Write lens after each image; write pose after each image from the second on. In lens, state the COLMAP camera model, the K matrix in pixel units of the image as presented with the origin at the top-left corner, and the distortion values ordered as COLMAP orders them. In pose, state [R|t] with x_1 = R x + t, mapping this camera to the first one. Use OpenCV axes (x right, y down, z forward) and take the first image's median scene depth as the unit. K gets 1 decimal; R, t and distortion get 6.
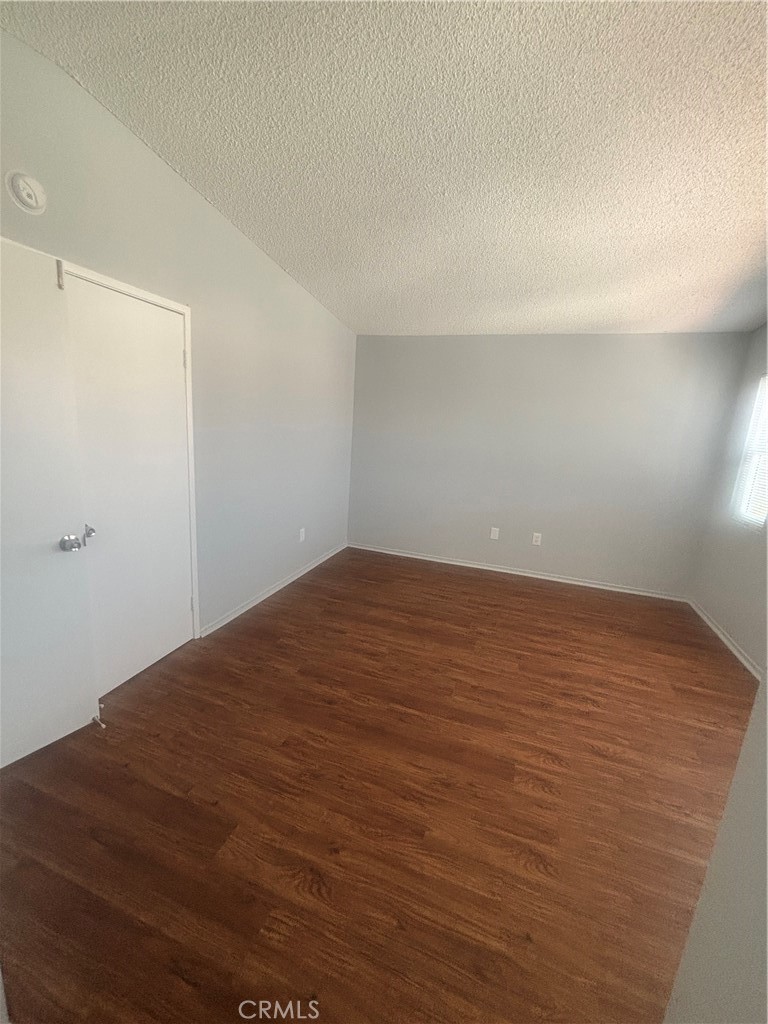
lens RADIAL K [[412.2, 0, 385.1], [0, 412.2, 510.8], [0, 0, 1]] dist [-0.000055, 0.002480]
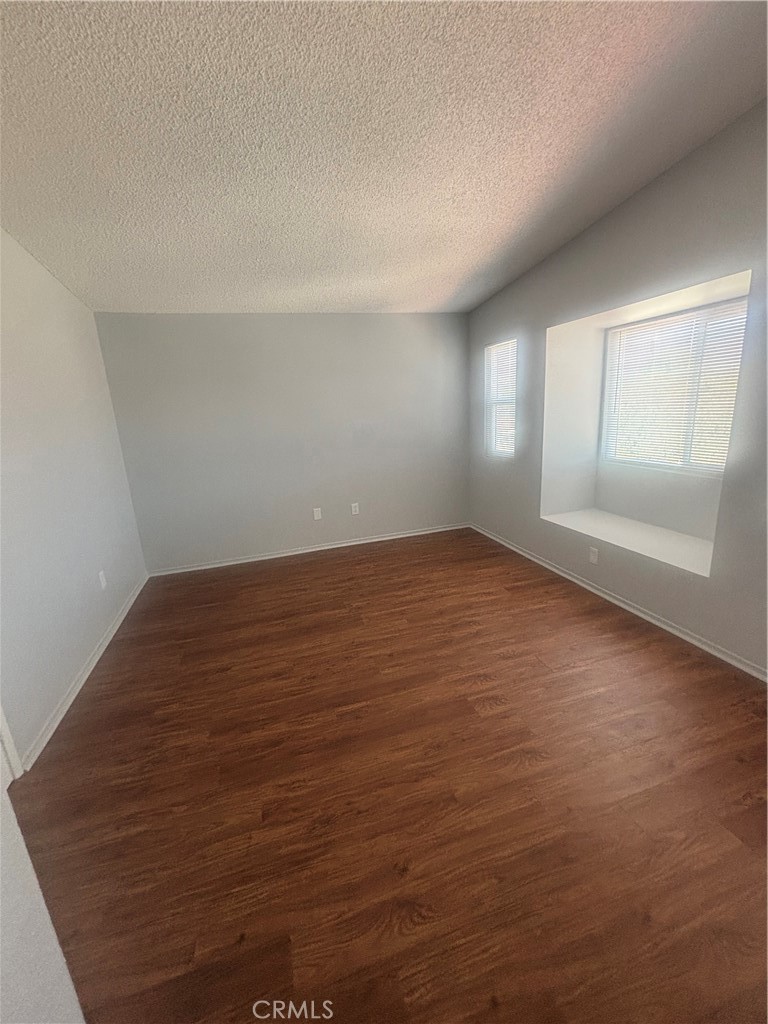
lens RADIAL K [[412.2, 0, 382.6], [0, 412.2, 510.1], [0, 0, 1]] dist [-0.000055, 0.002480]
pose [[0.801391, -0.250874, 0.542986, -0.290032], [0.231293, 0.967149, 0.105483, -0.044998], [-0.551611, 0.041056, 0.833090, 0.136496]]
